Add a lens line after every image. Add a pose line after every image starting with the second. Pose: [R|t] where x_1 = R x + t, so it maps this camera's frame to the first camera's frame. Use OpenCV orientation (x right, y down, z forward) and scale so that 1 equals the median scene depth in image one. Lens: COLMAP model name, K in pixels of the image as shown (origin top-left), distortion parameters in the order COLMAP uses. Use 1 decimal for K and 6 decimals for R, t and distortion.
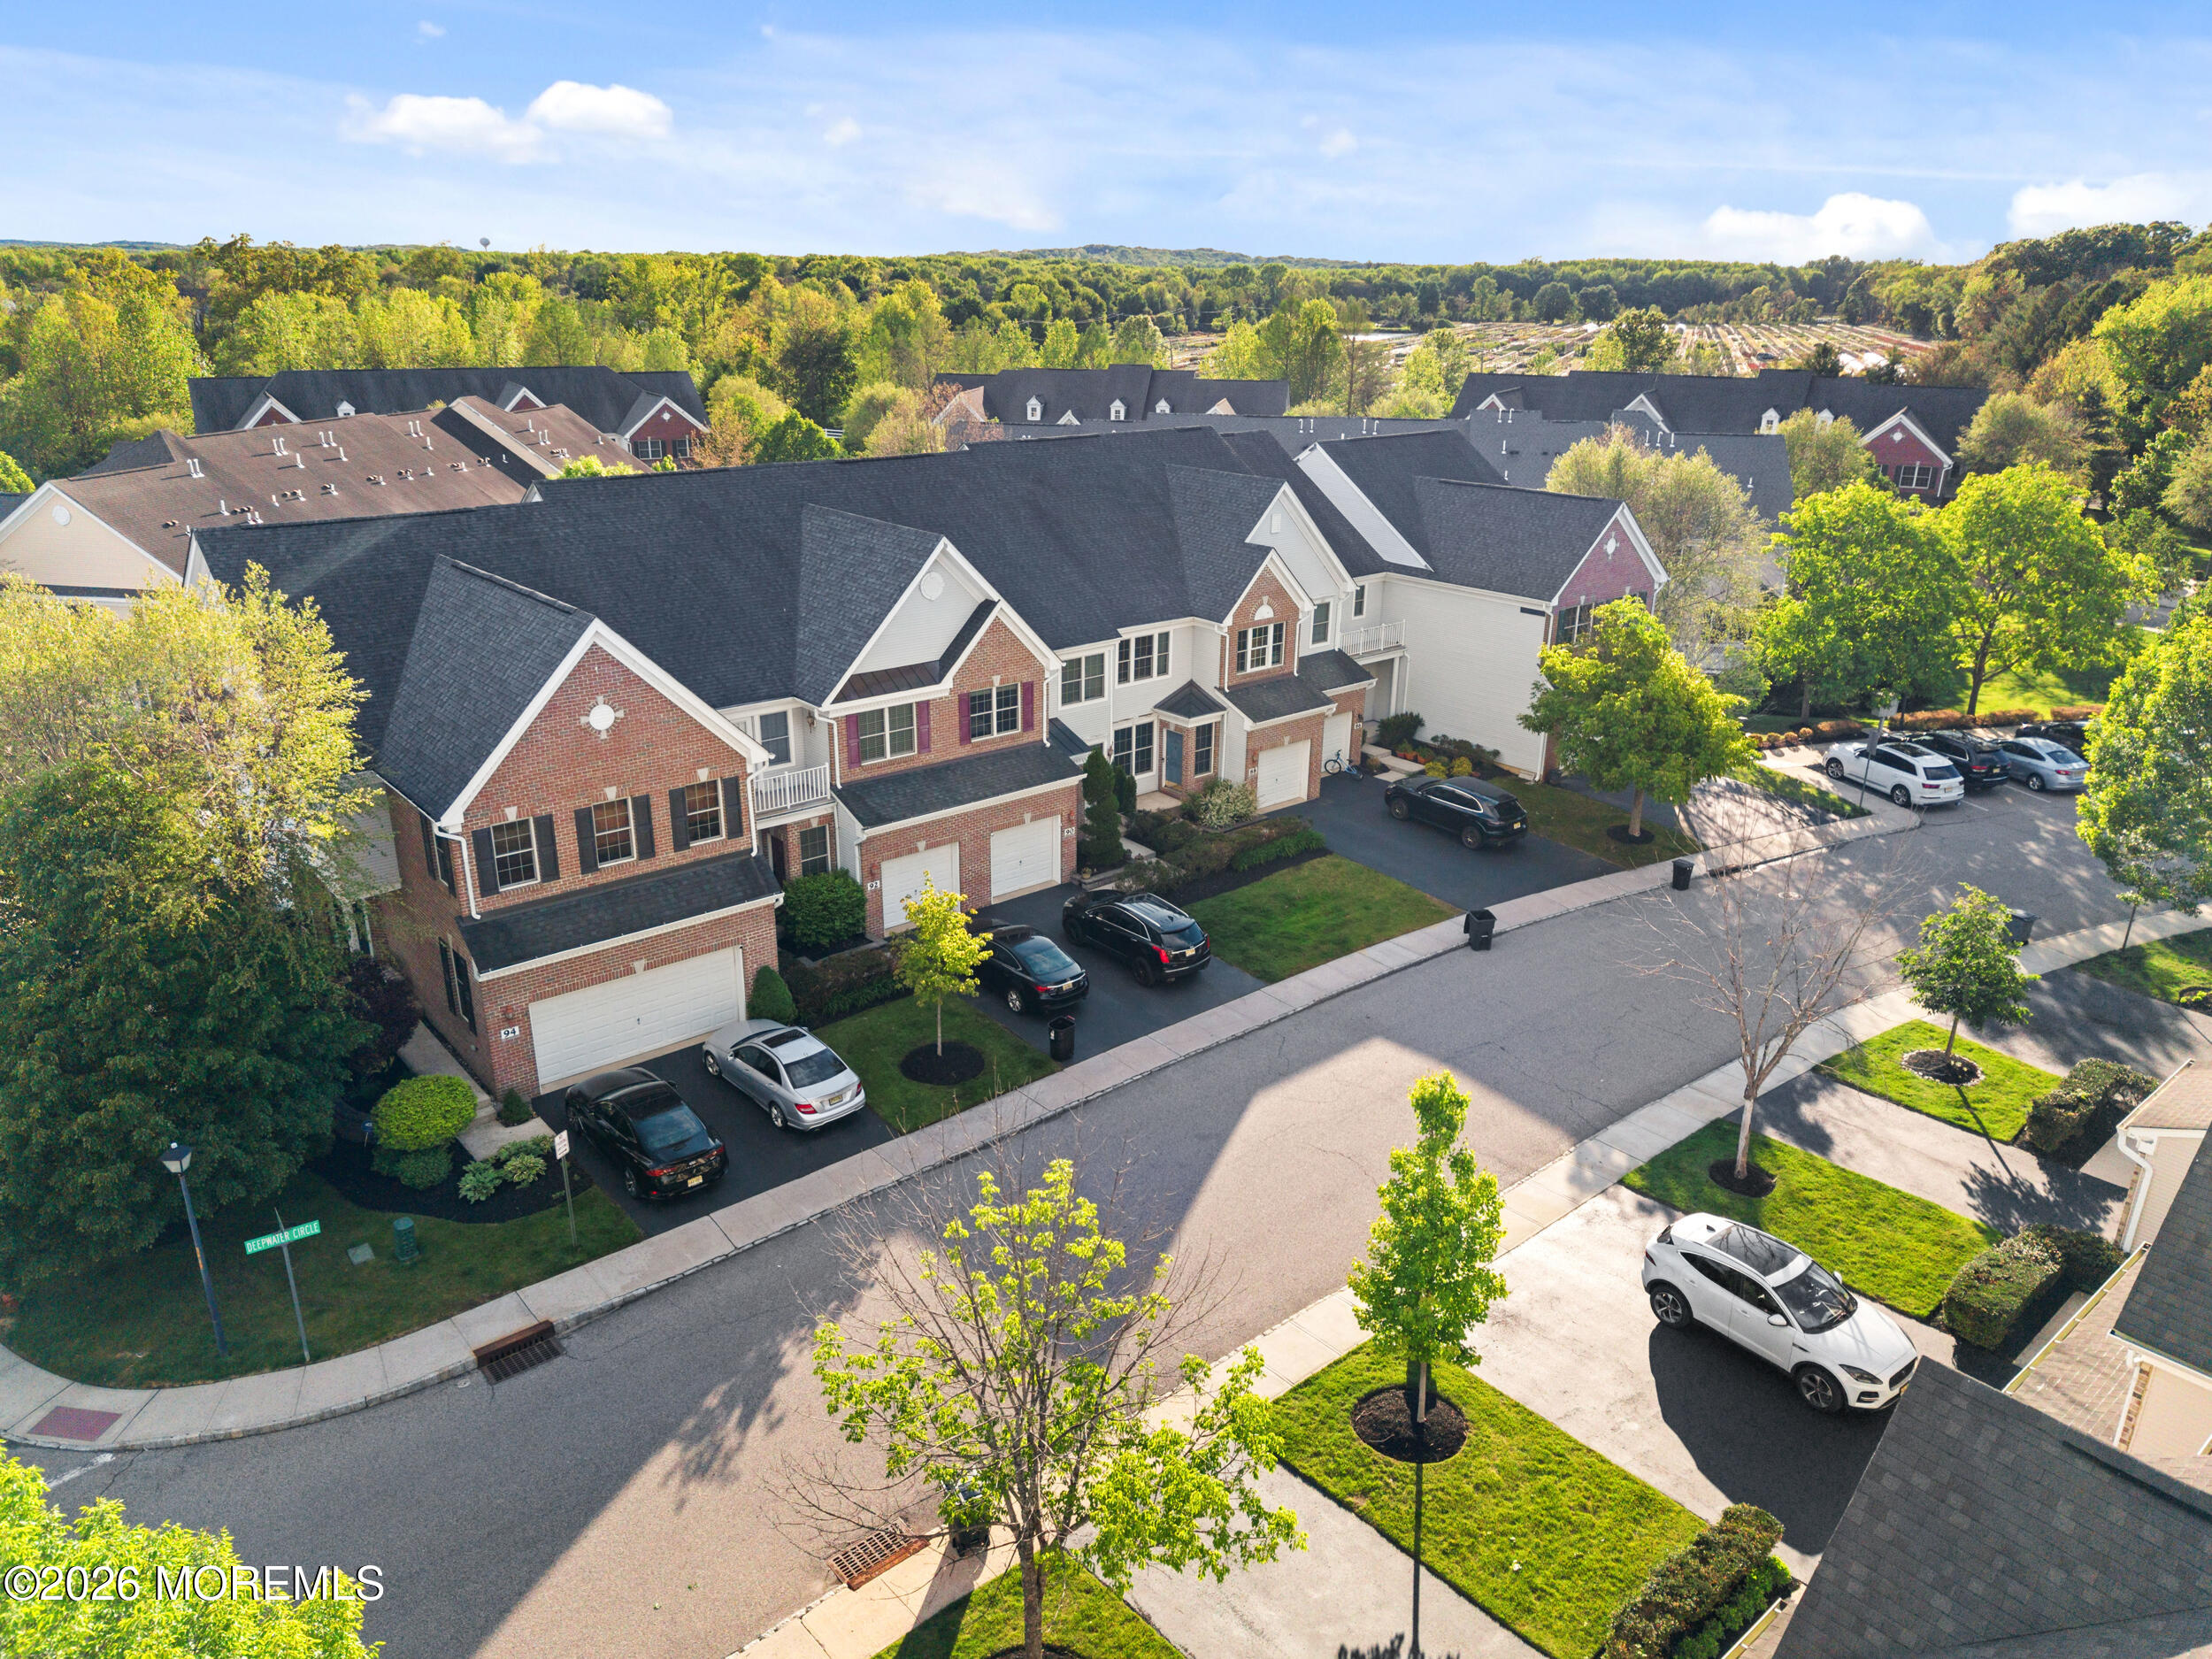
lens RADIAL K [[1524.5, 0, 1106.0], [0, 1524.5, 829.5], [0, 0, 1]] dist [0.056848, -0.059411]
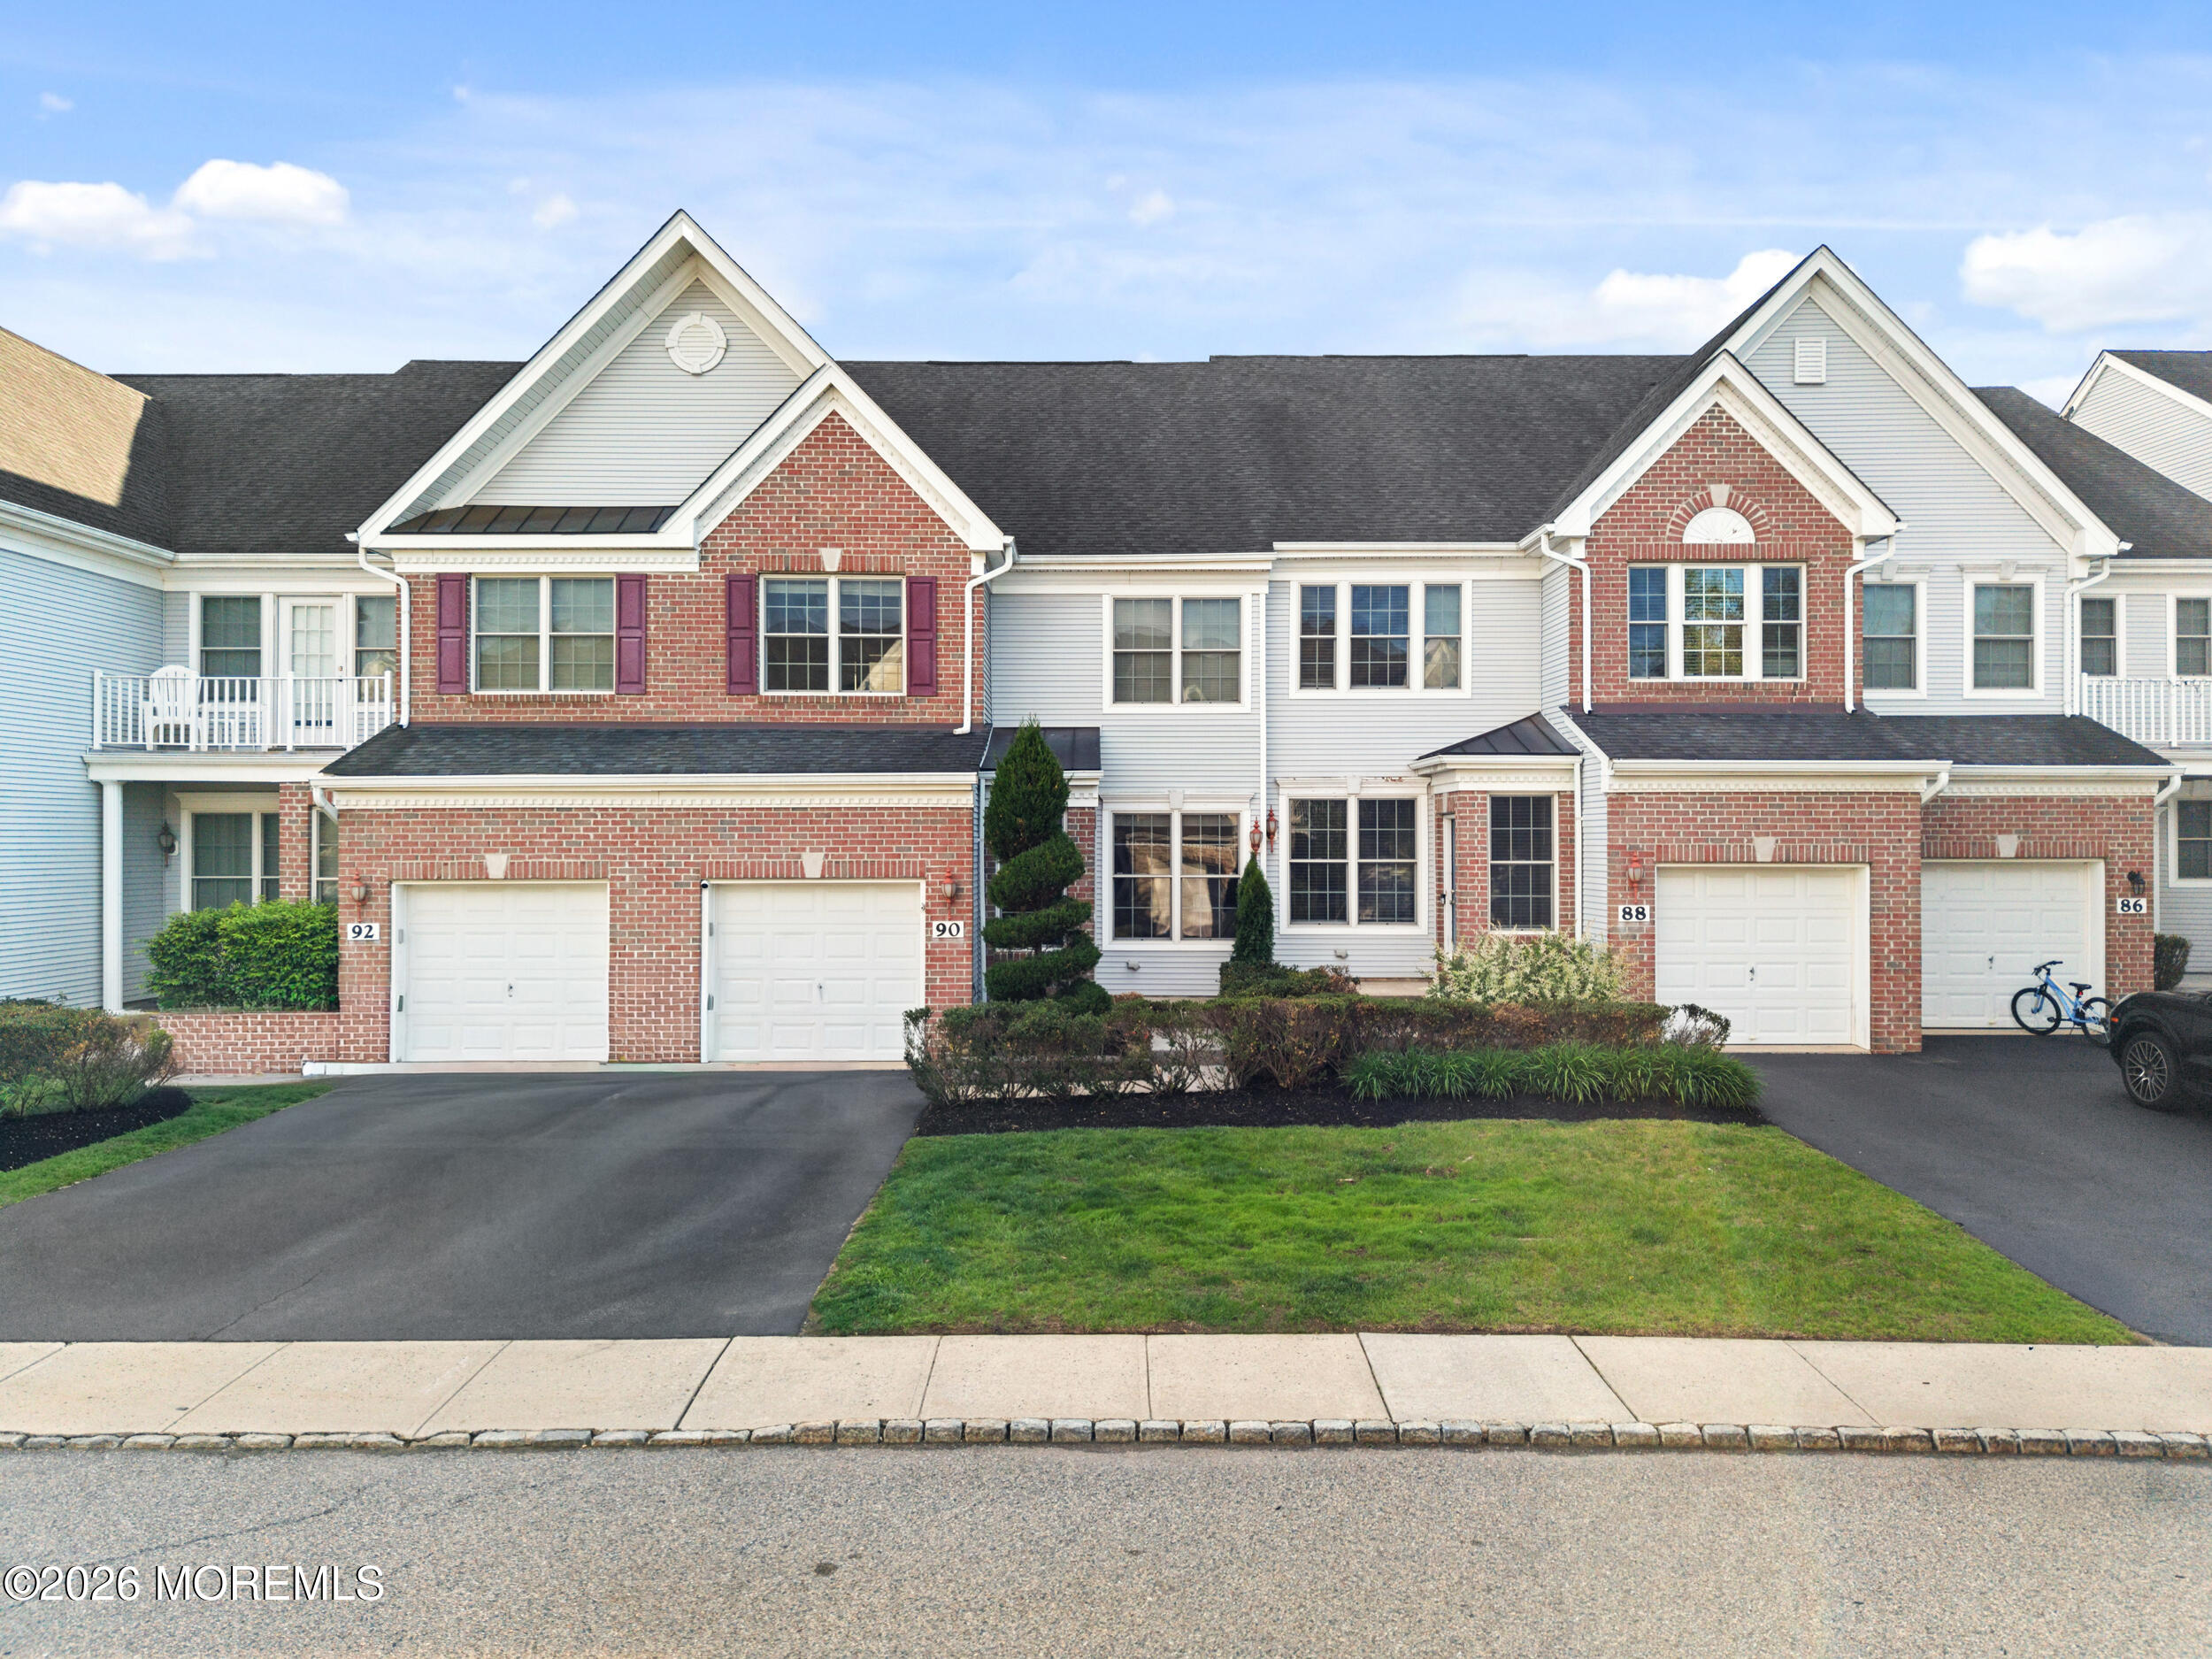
lens RADIAL K [[1514.4, 0, 1089.5], [0, 1514.4, 808.4], [0, 0, 1]] dist [0.045836, -0.113676]
pose [[0.758110, -0.015297, -0.651947, 0.260852], [-0.216392, 0.937181, -0.273618, 0.070578], [0.615178, 0.348508, 0.707176, 0.739558]]
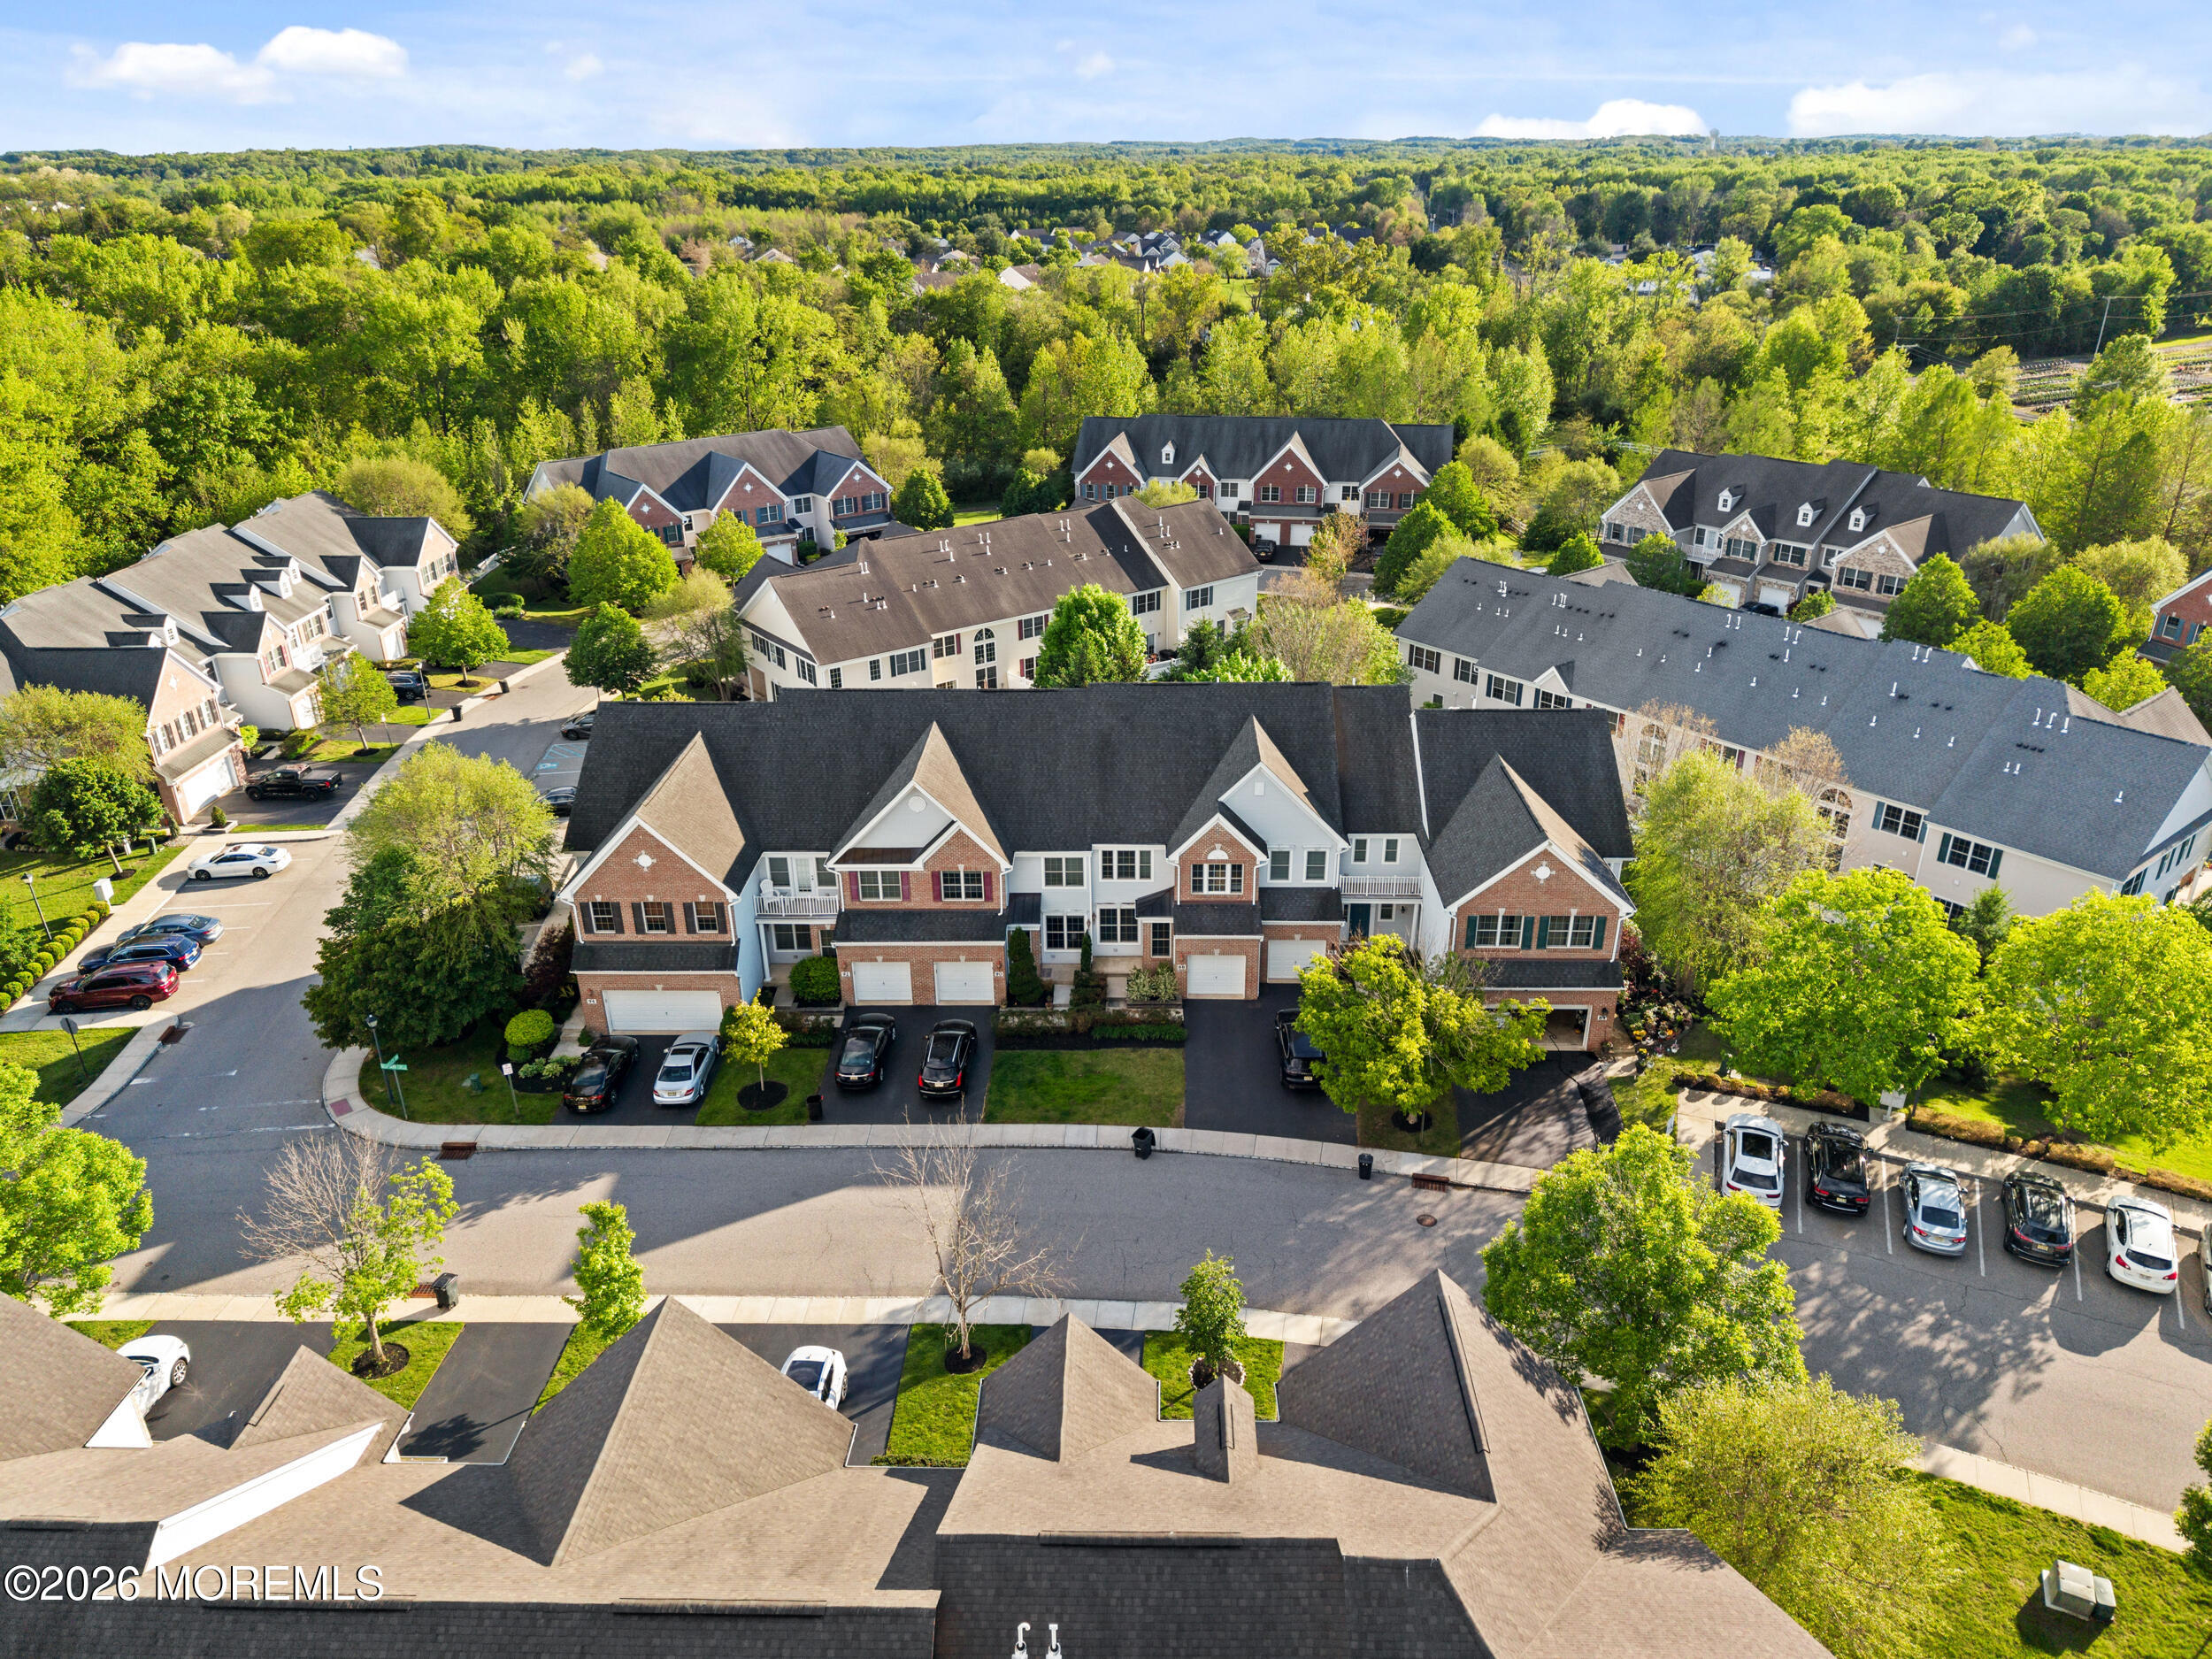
lens RADIAL K [[1458.2, 0, 1106.0], [0, 1458.2, 829.5], [0, 0, 1]] dist [0.043767, -0.053582]
pose [[0.748952, 0.261482, -0.608850, 0.890347], [-0.209962, 0.965148, 0.156224, -0.381840], [0.628480, 0.010831, 0.777750, -0.044268]]
